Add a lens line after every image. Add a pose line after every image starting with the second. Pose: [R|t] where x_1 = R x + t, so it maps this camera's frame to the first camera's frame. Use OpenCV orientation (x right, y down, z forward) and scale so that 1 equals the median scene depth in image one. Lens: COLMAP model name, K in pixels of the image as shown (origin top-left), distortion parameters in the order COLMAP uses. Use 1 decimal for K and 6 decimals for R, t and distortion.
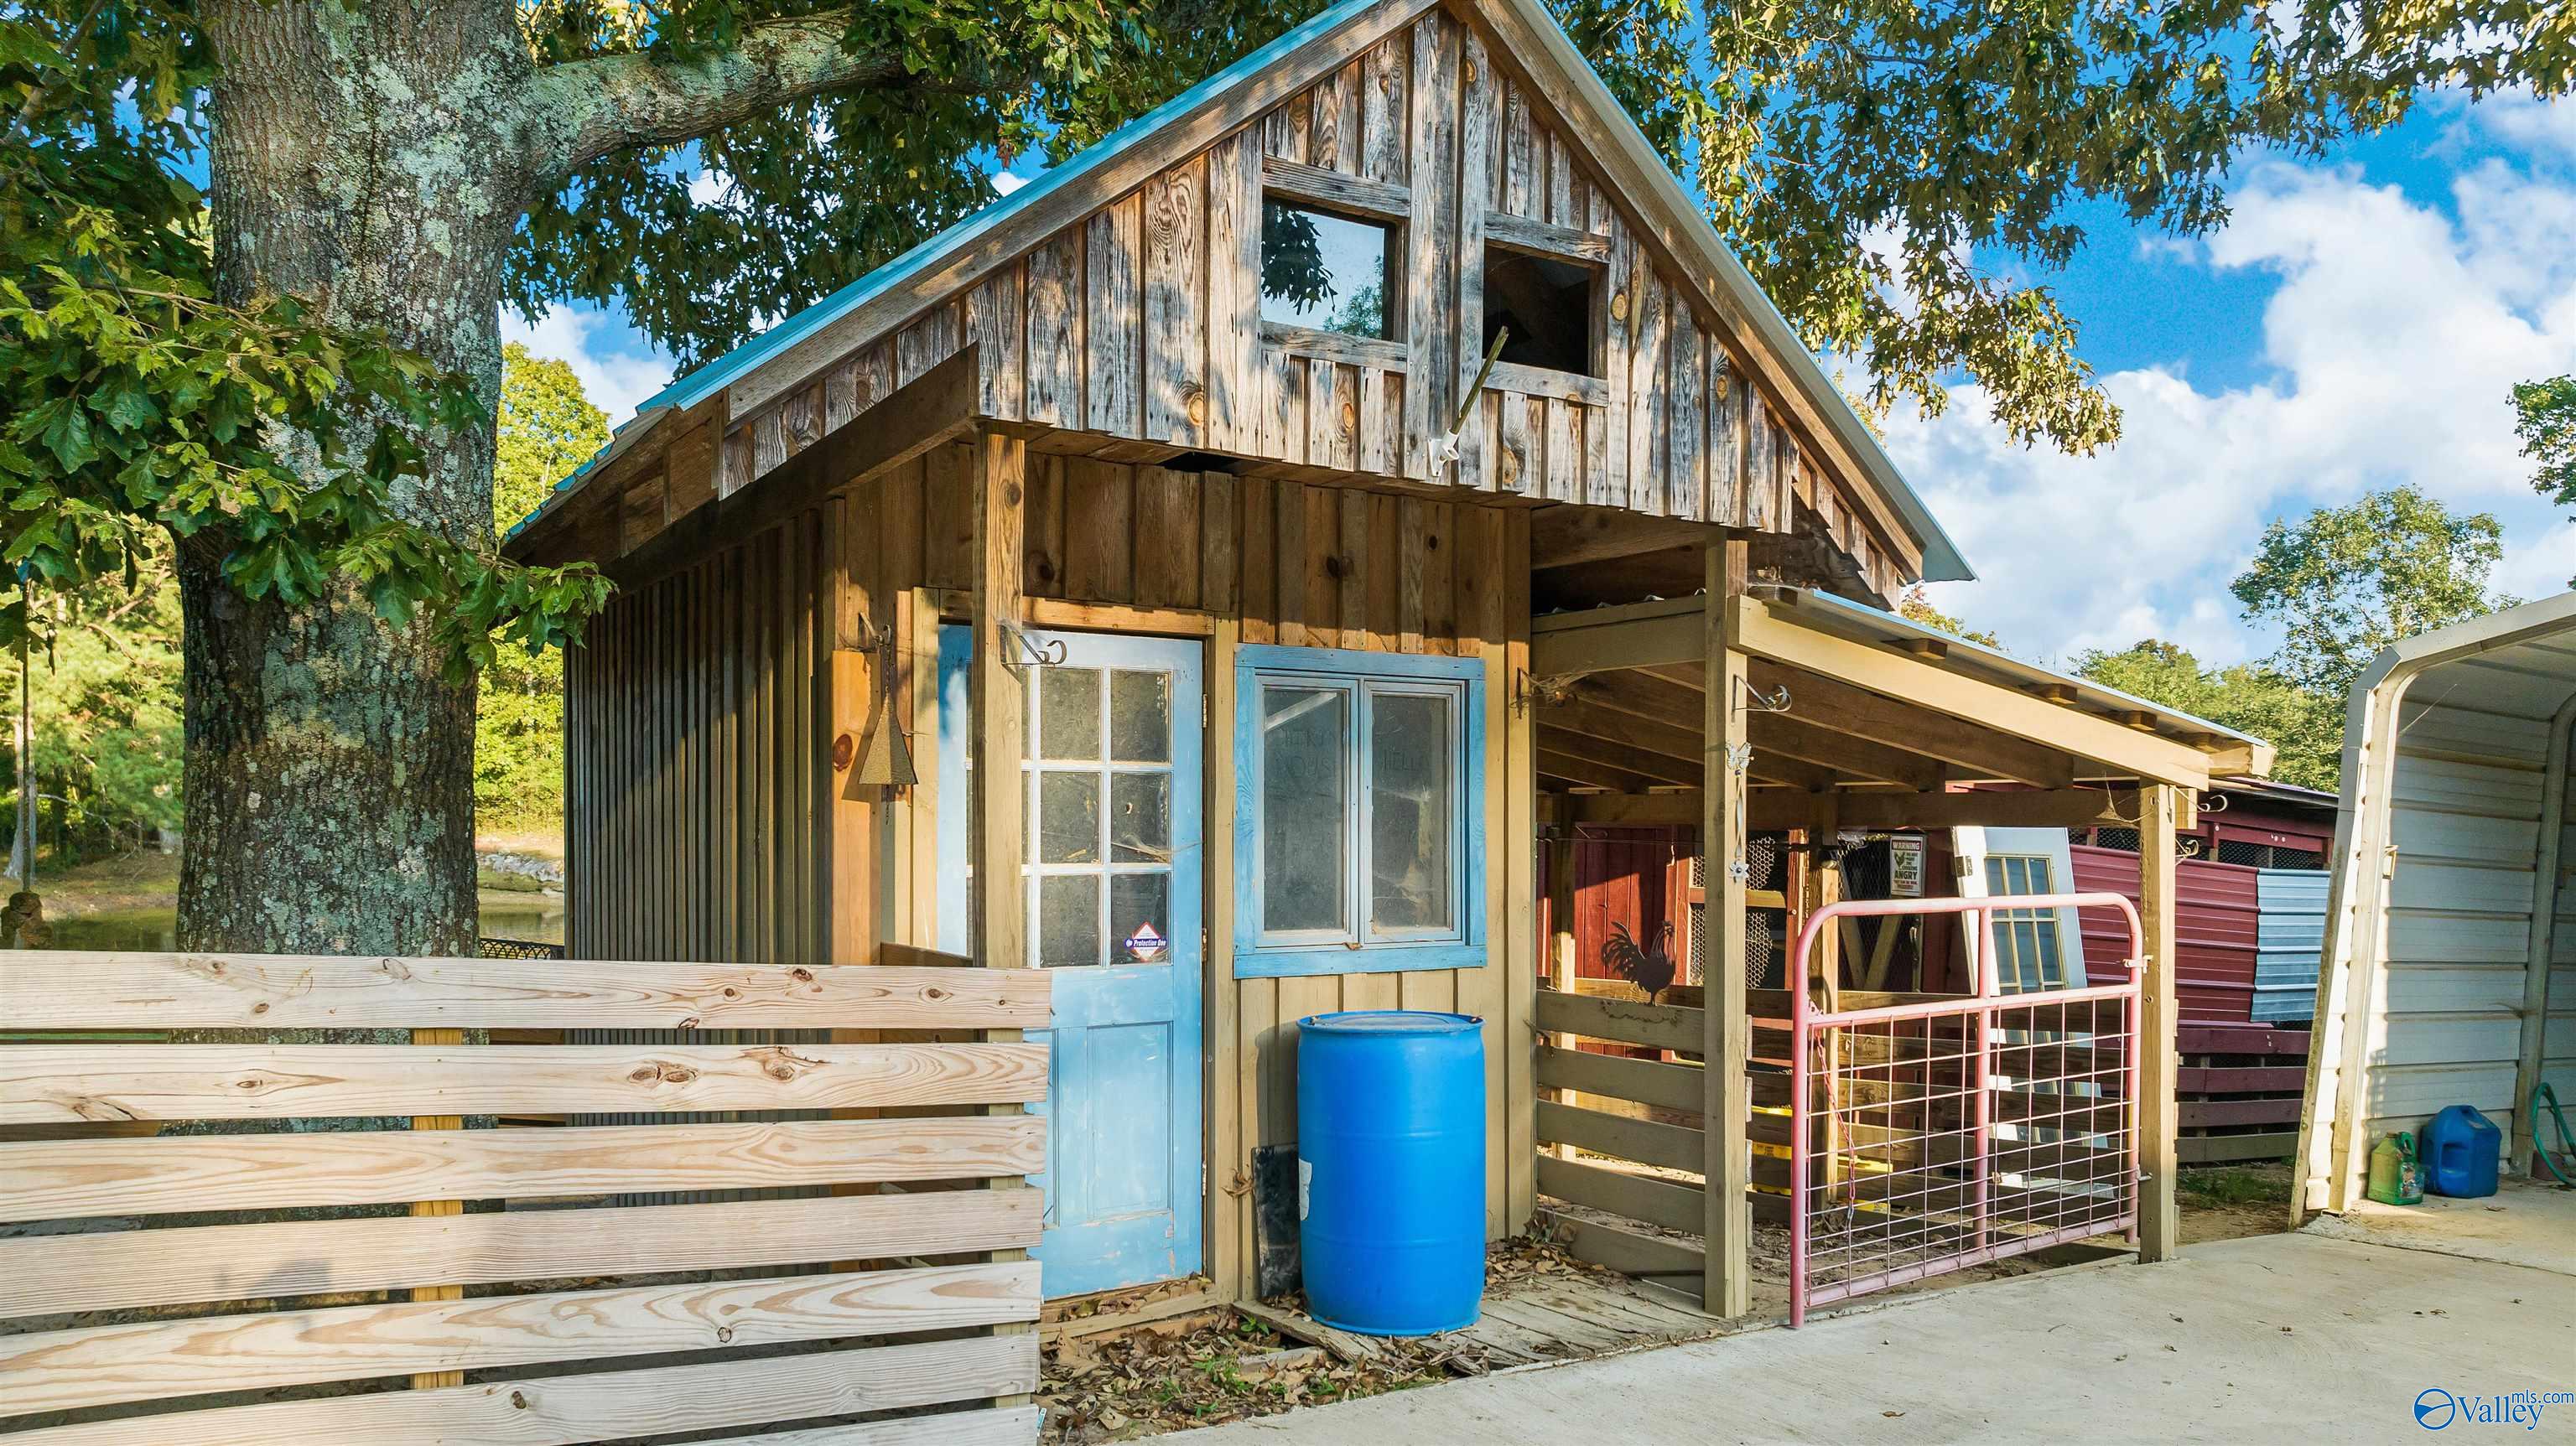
lens RADIAL K [[1801.6, 0, 1291.0], [0, 1801.6, 723.2], [0, 0, 1]] dist [-0.014892, -0.000272]
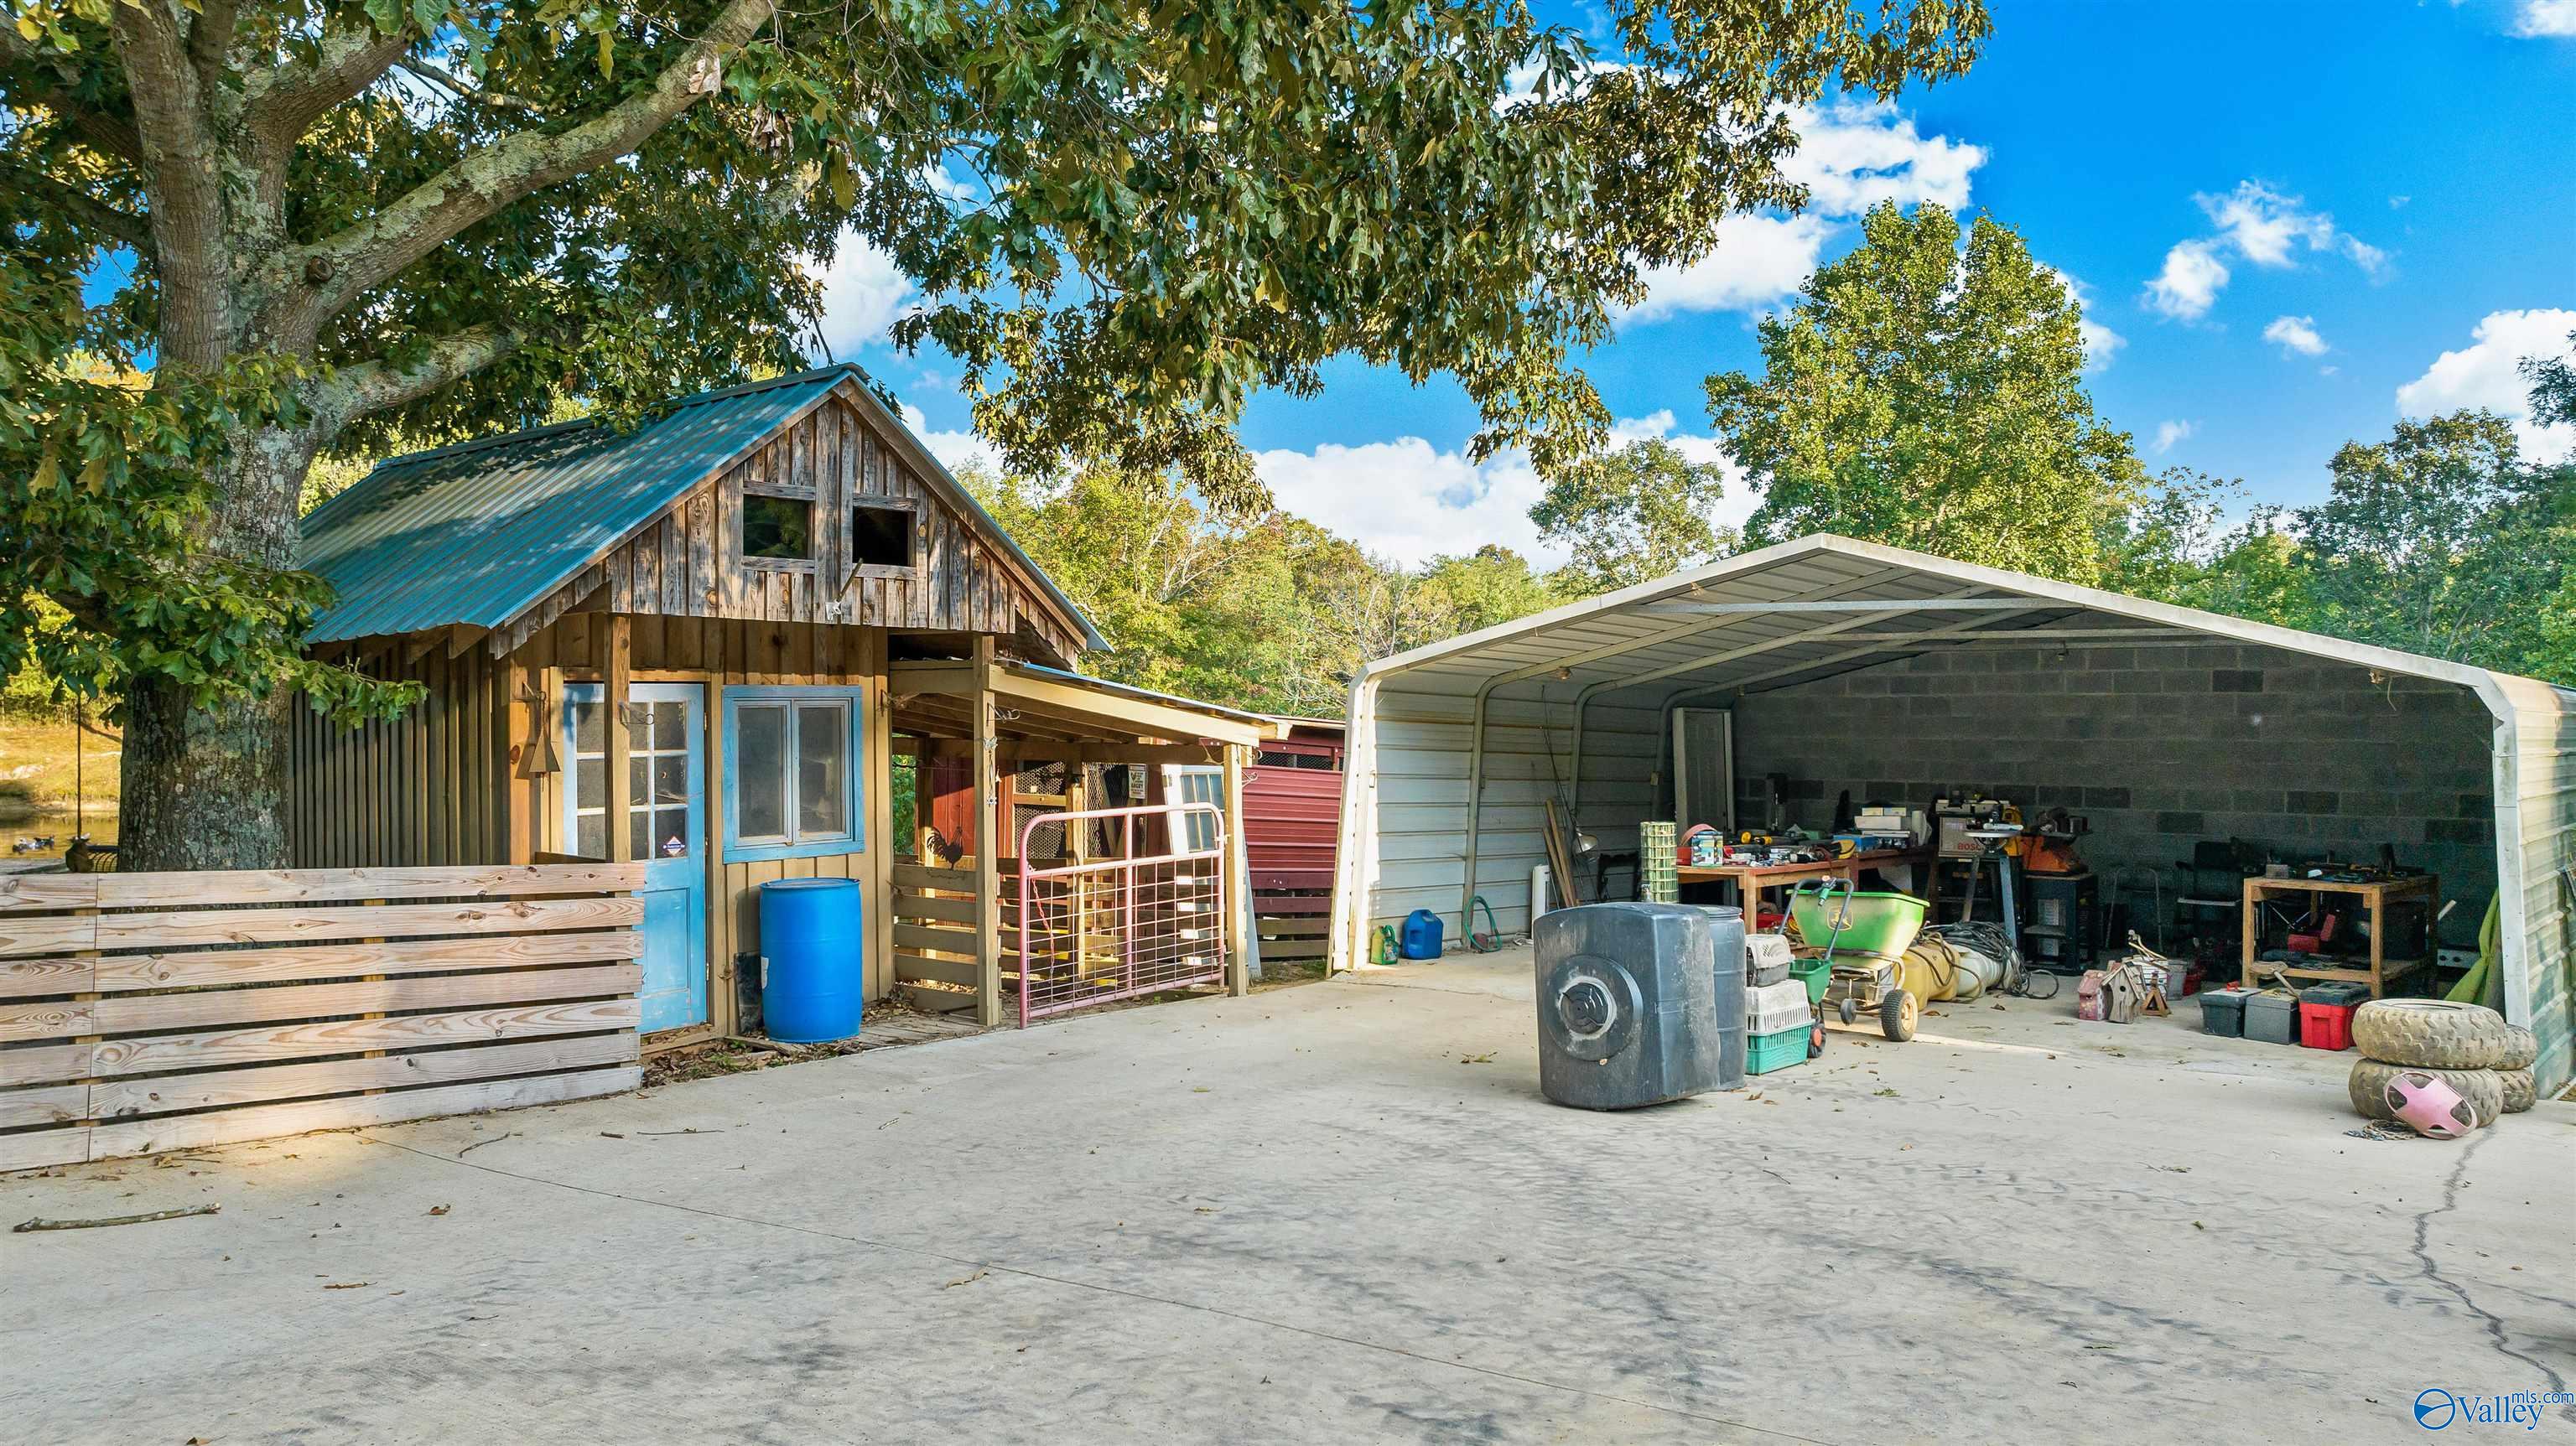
lens RADIAL K [[1801.6, 0, 1287.2], [0, 1801.6, 727.7], [0, 0, 1]] dist [-0.014892, -0.000272]
pose [[0.952017, -0.012755, 0.305779, -0.044981], [-0.009586, 0.997398, 0.071452, -0.141134], [-0.305895, -0.070955, 0.949418, -0.962432]]
